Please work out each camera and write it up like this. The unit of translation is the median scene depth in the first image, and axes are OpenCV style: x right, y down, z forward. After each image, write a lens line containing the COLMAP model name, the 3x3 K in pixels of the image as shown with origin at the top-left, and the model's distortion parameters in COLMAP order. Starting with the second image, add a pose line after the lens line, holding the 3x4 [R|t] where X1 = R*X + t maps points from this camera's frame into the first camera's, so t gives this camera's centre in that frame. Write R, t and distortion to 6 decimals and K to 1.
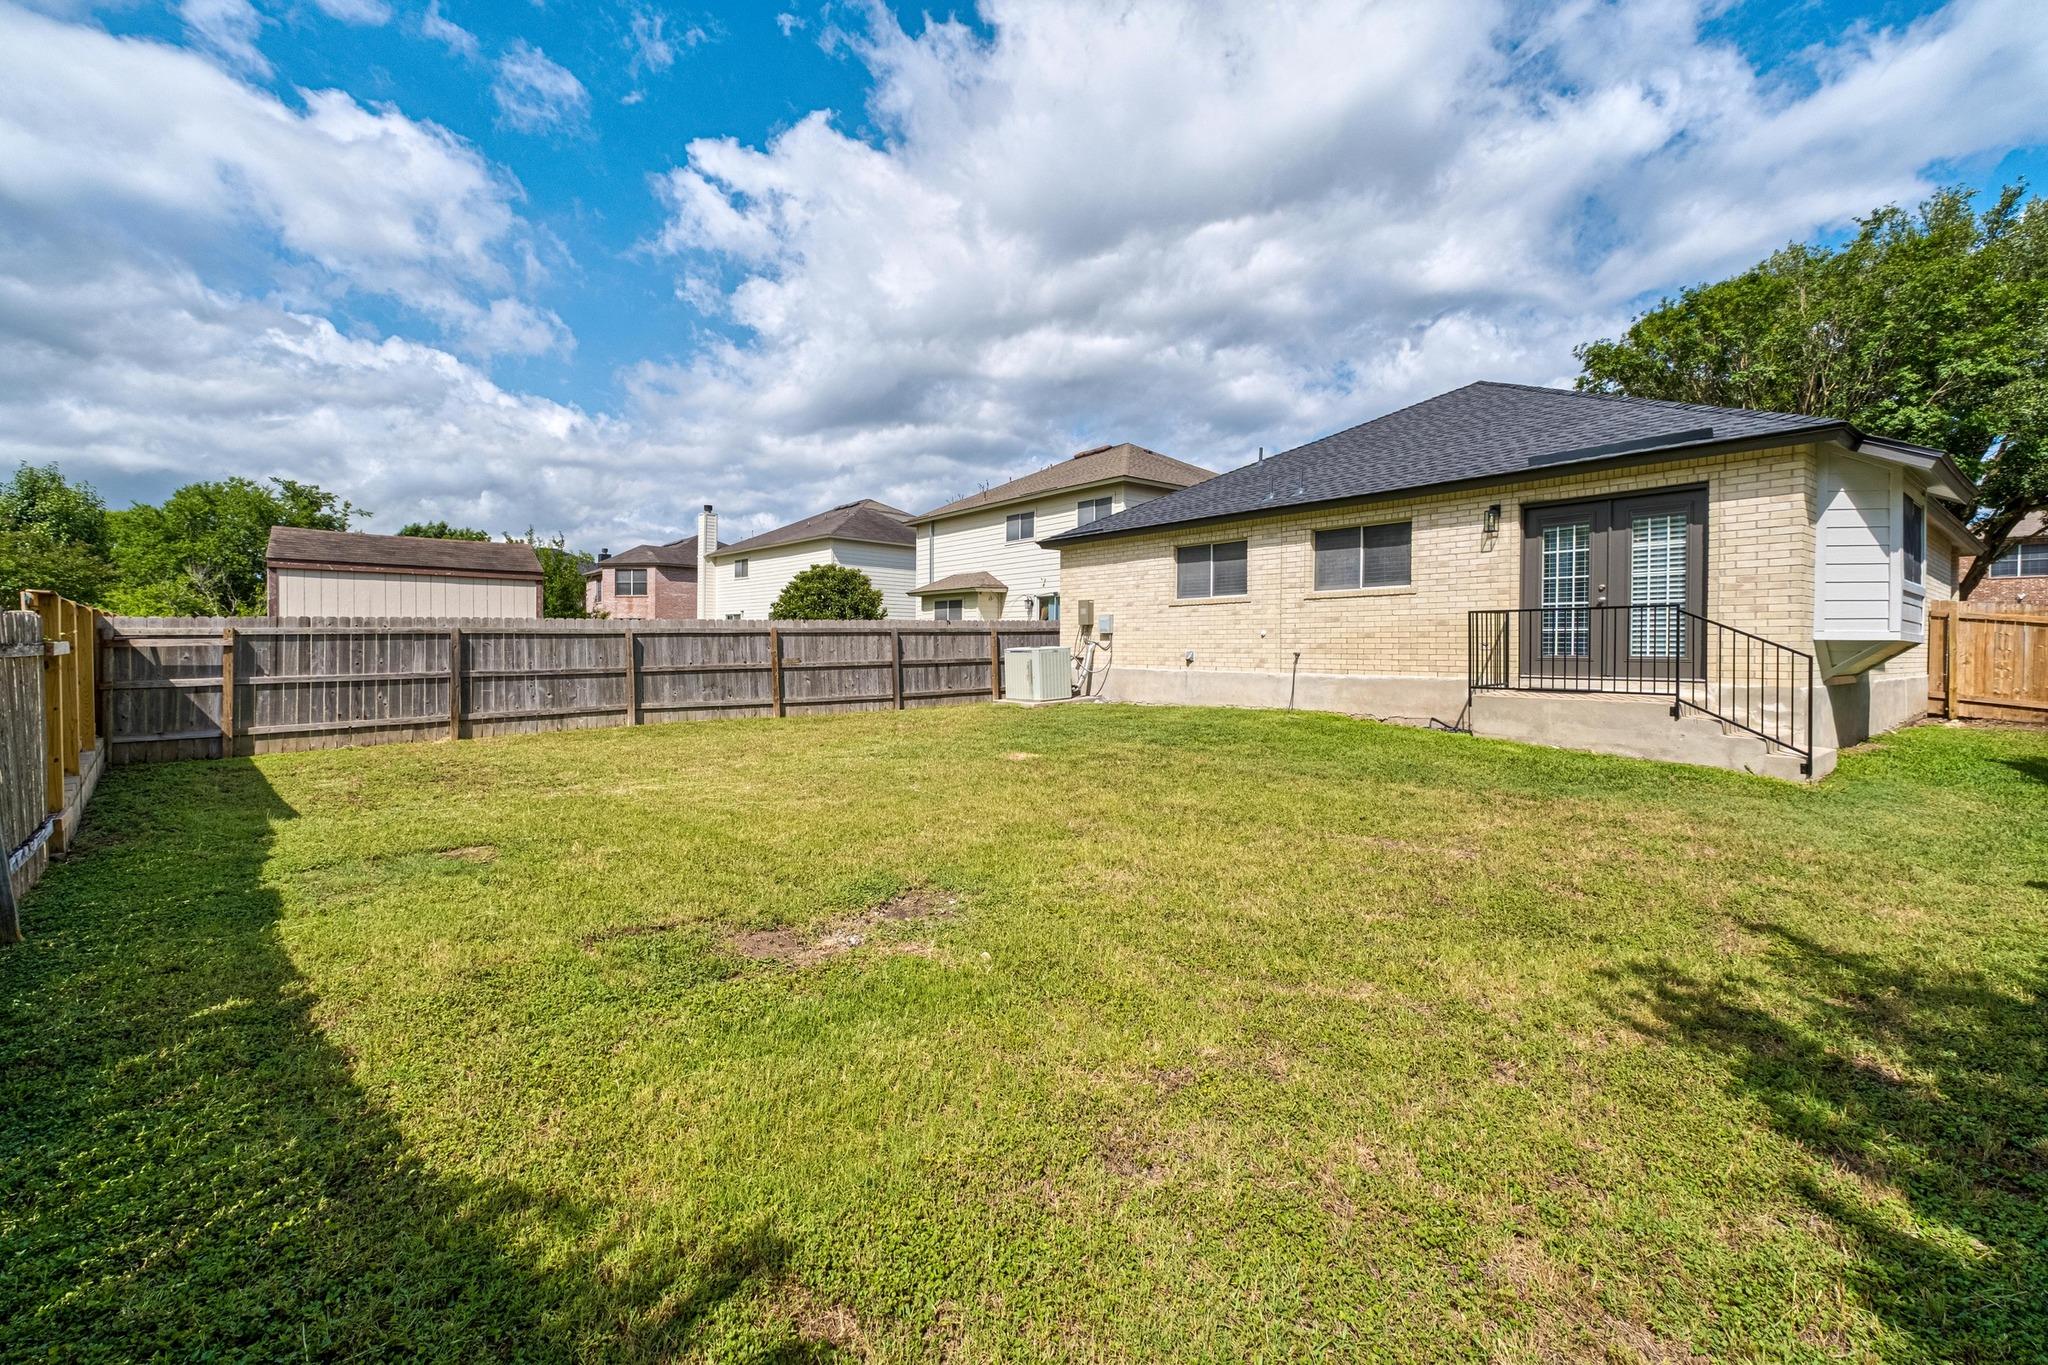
lens RADIAL K [[861.7, 0, 1026.5], [0, 861.7, 647.6], [0, 0, 1]] dist [-0.001879, 0.000212]
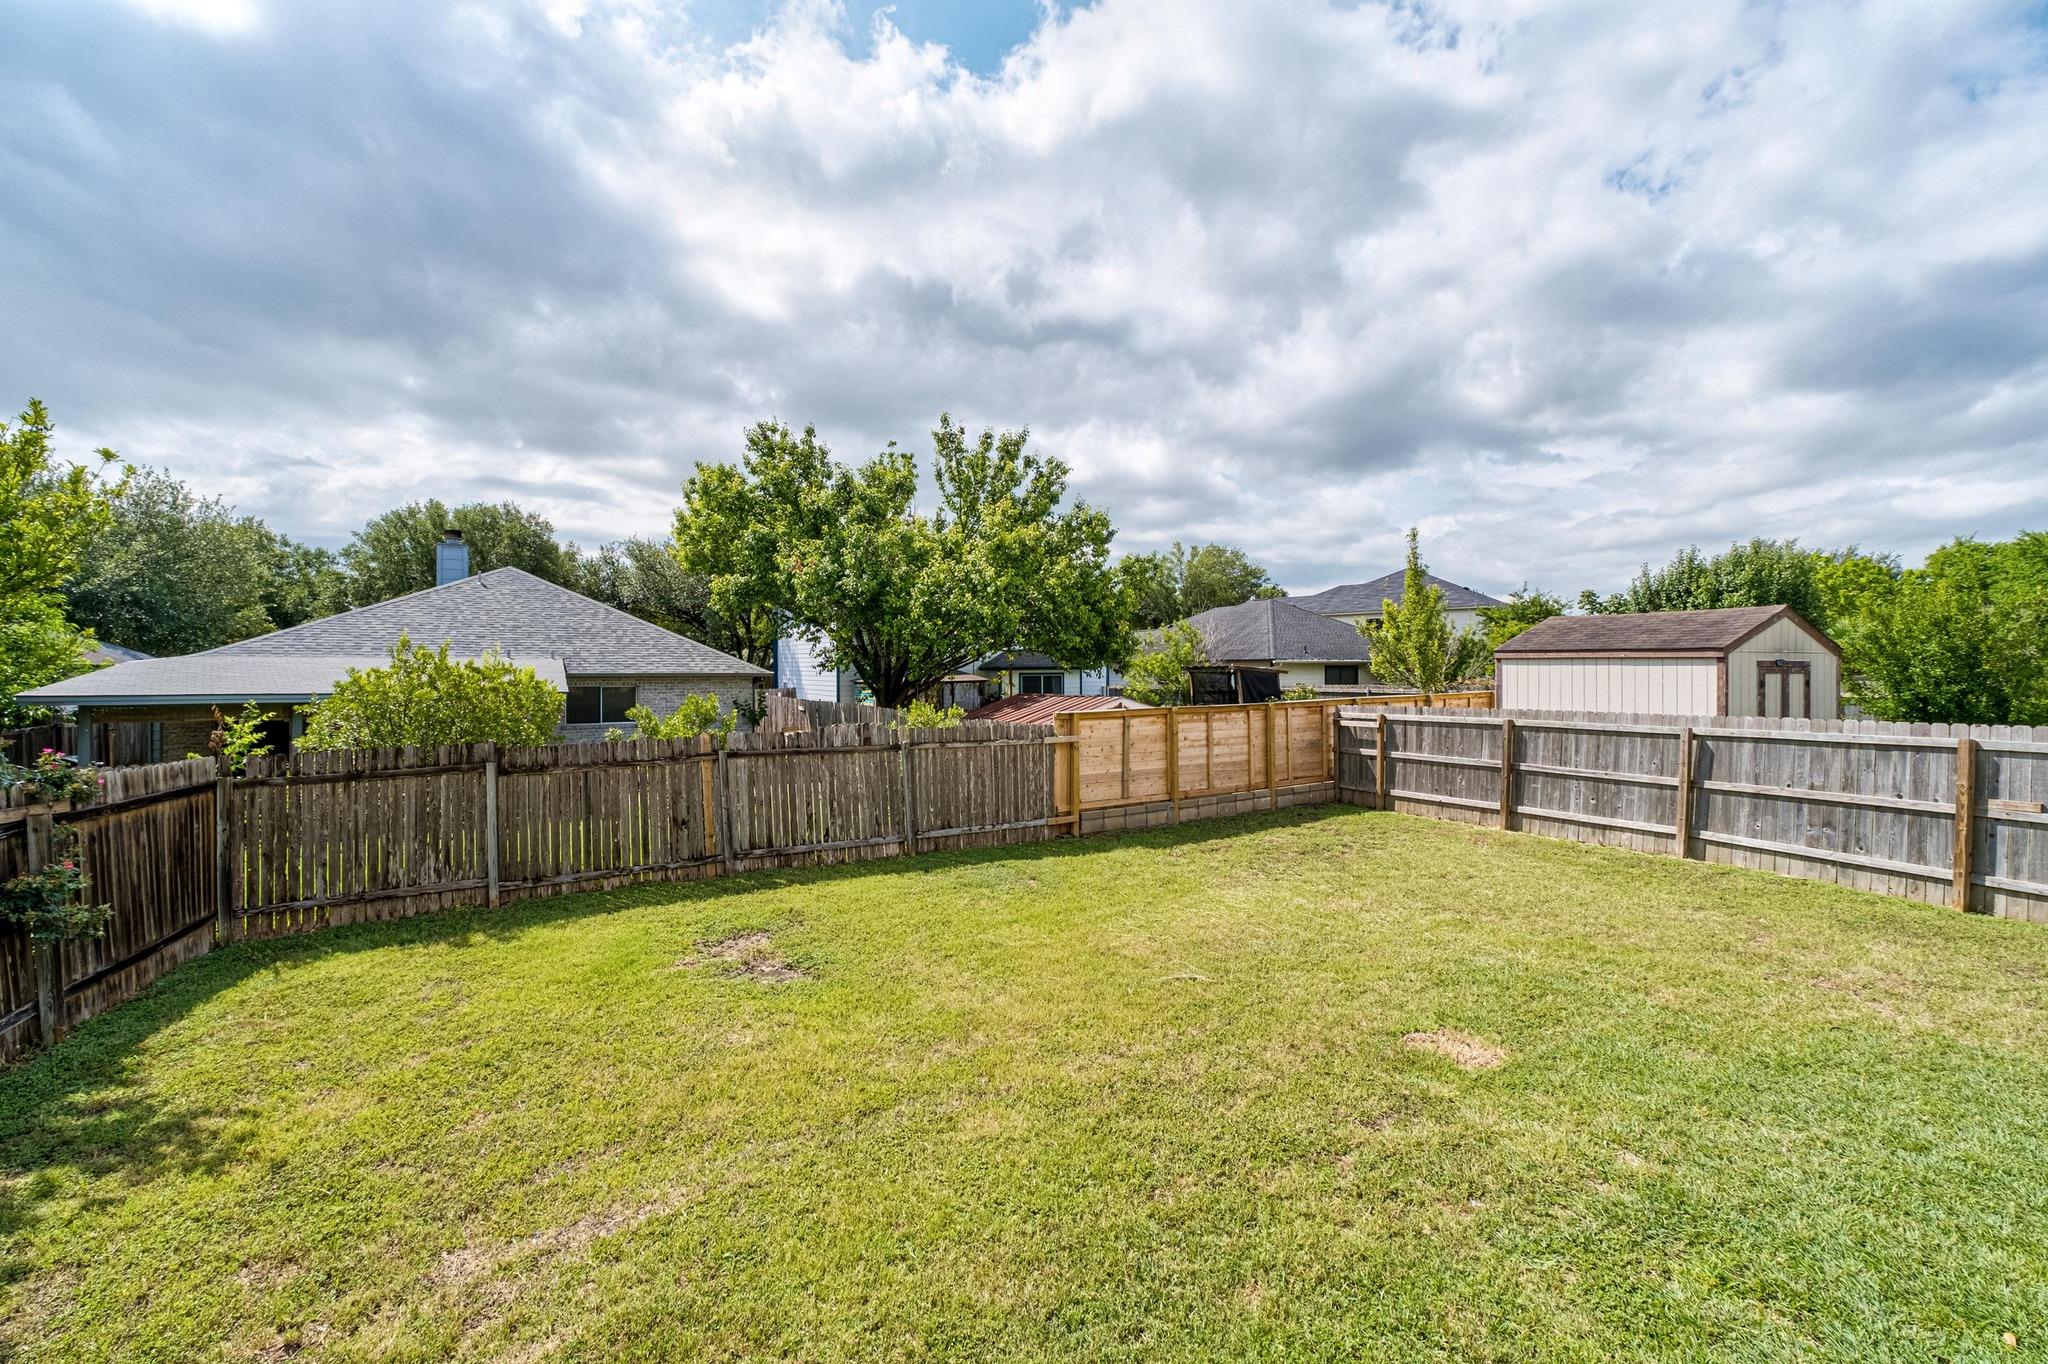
lens RADIAL K [[861.7, 0, 1026.5], [0, 861.7, 647.1], [0, 0, 1]] dist [-0.001879, 0.000212]
pose [[-0.266284, -0.021669, -0.963651, 0.462111], [0.002932, 0.999724, -0.023290, -0.085508], [0.963890, -0.009027, -0.266147, 0.711117]]
